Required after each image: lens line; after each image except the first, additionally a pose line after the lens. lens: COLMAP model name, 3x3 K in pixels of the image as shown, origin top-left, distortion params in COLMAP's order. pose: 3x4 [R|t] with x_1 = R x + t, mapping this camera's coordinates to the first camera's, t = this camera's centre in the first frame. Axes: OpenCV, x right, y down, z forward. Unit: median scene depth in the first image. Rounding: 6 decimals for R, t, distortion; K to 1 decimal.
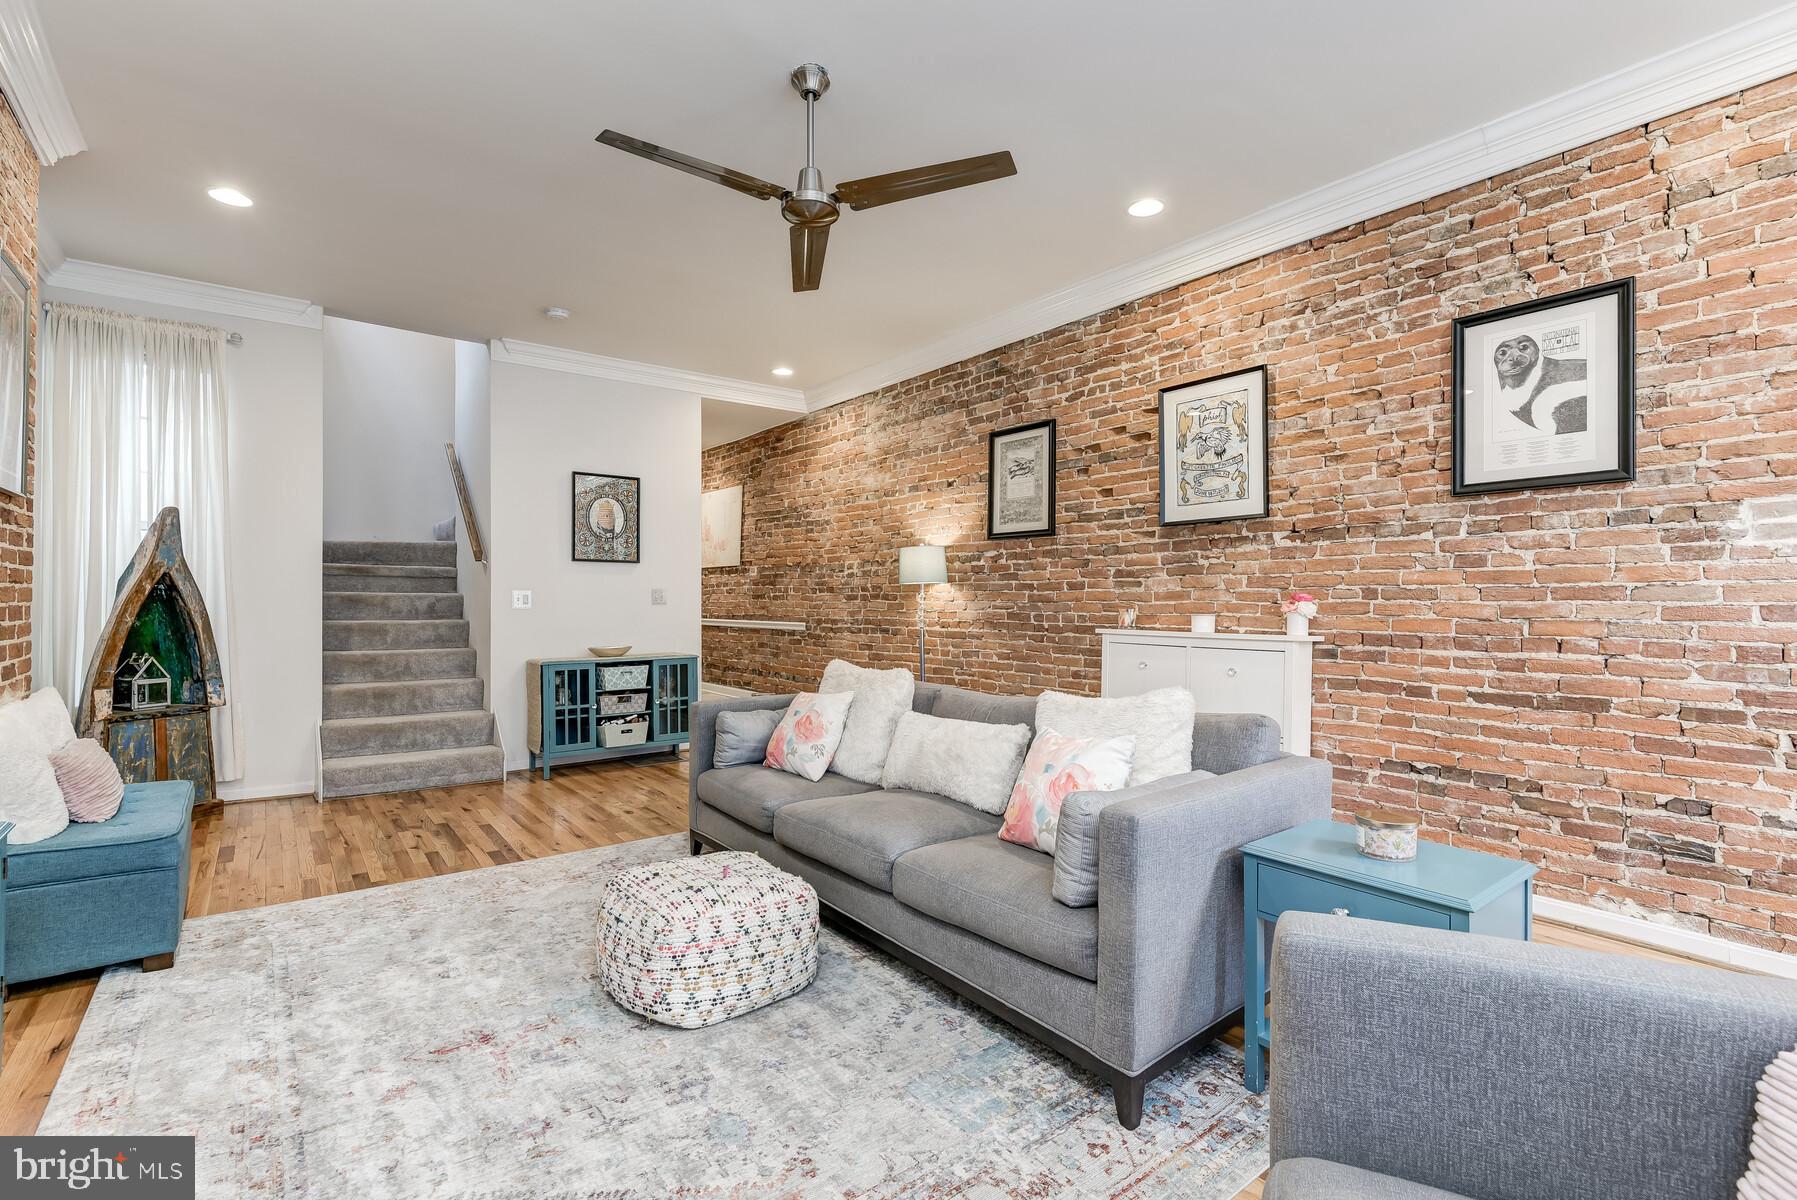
lens RADIAL K [[803.9, 0, 898.5], [0, 803.9, 600.0], [0, 0, 1]] dist [-0.001614, -0.000564]
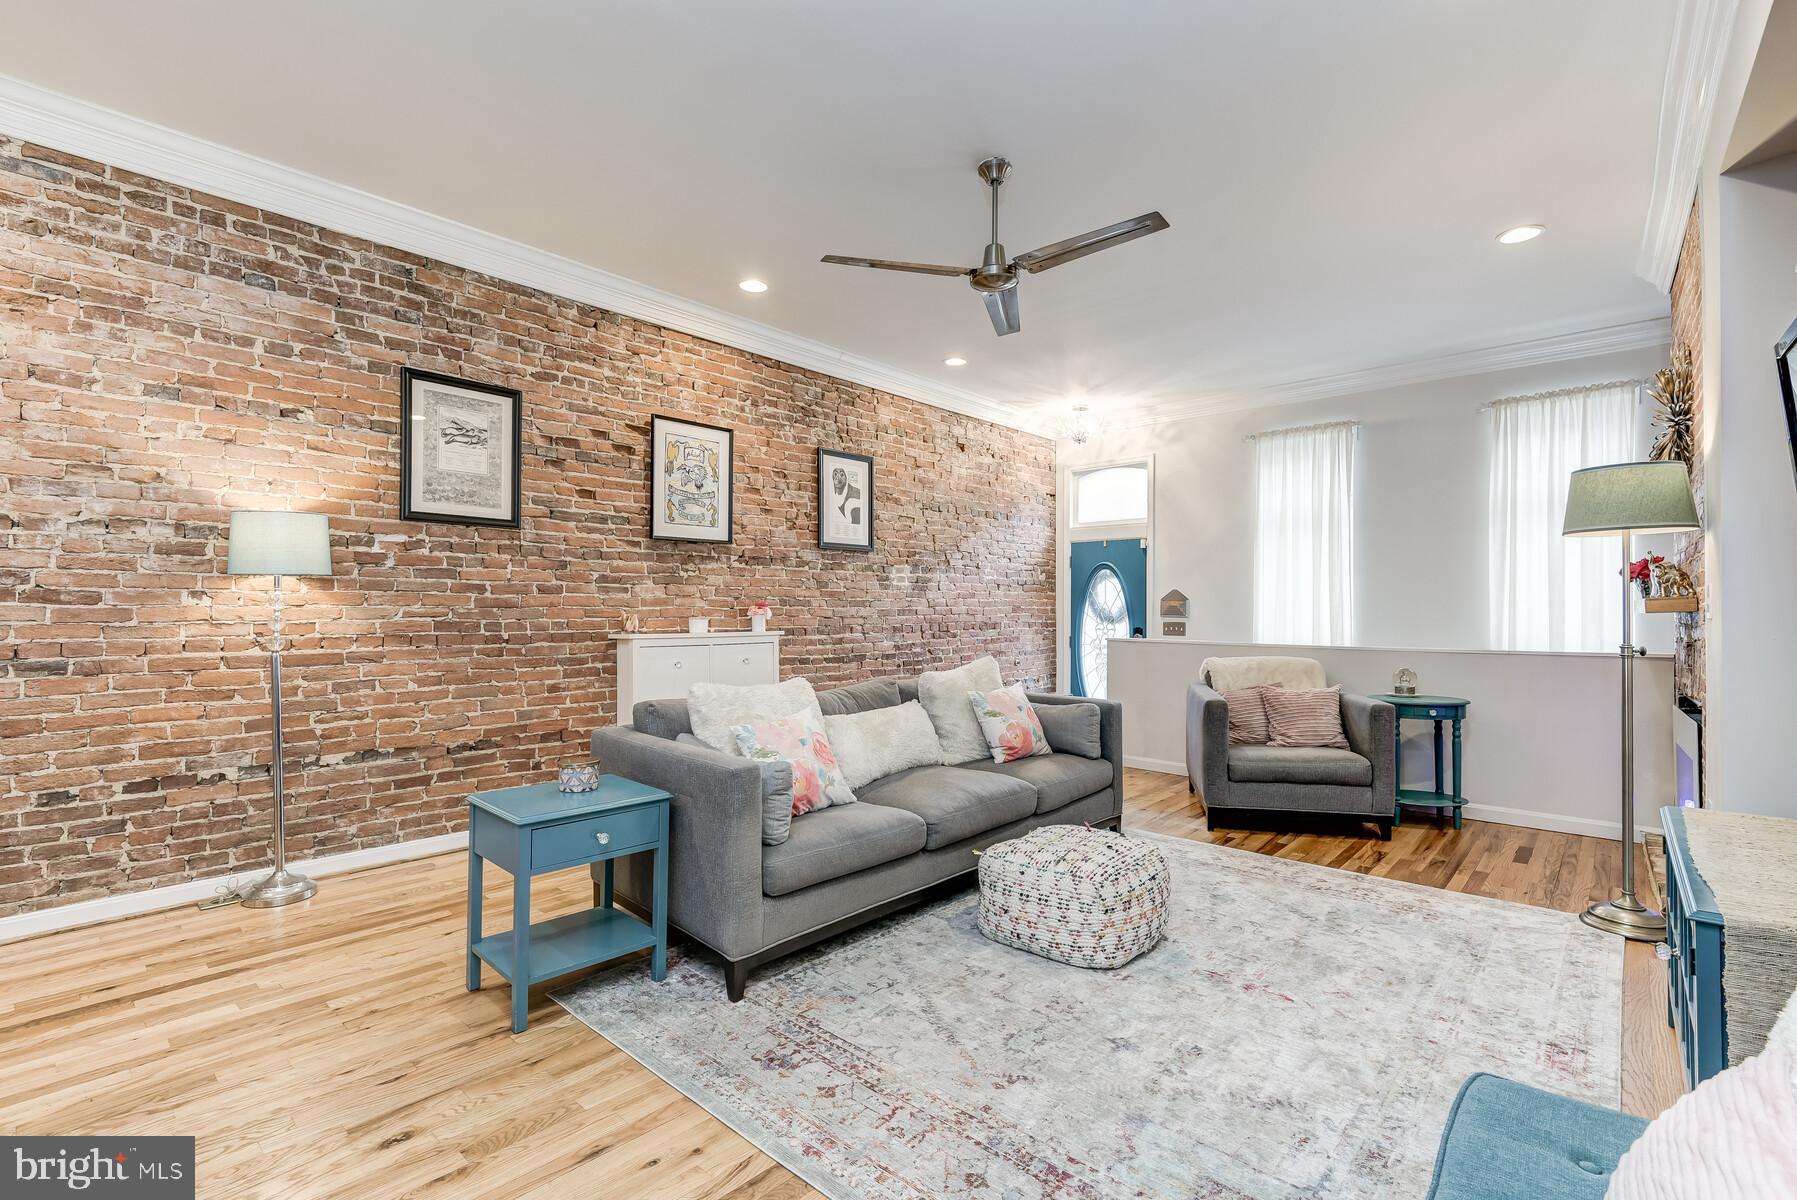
lens RADIAL K [[829.0, 0, 902.9], [0, 829.0, 605.5], [0, 0, 1]] dist [-0.000808, -0.000267]
pose [[-0.188852, 0.001346, 0.982005, -0.821954], [-0.004995, 0.999985, -0.002331, 0.000446], [-0.981993, -0.005345, -0.188842, 0.850366]]
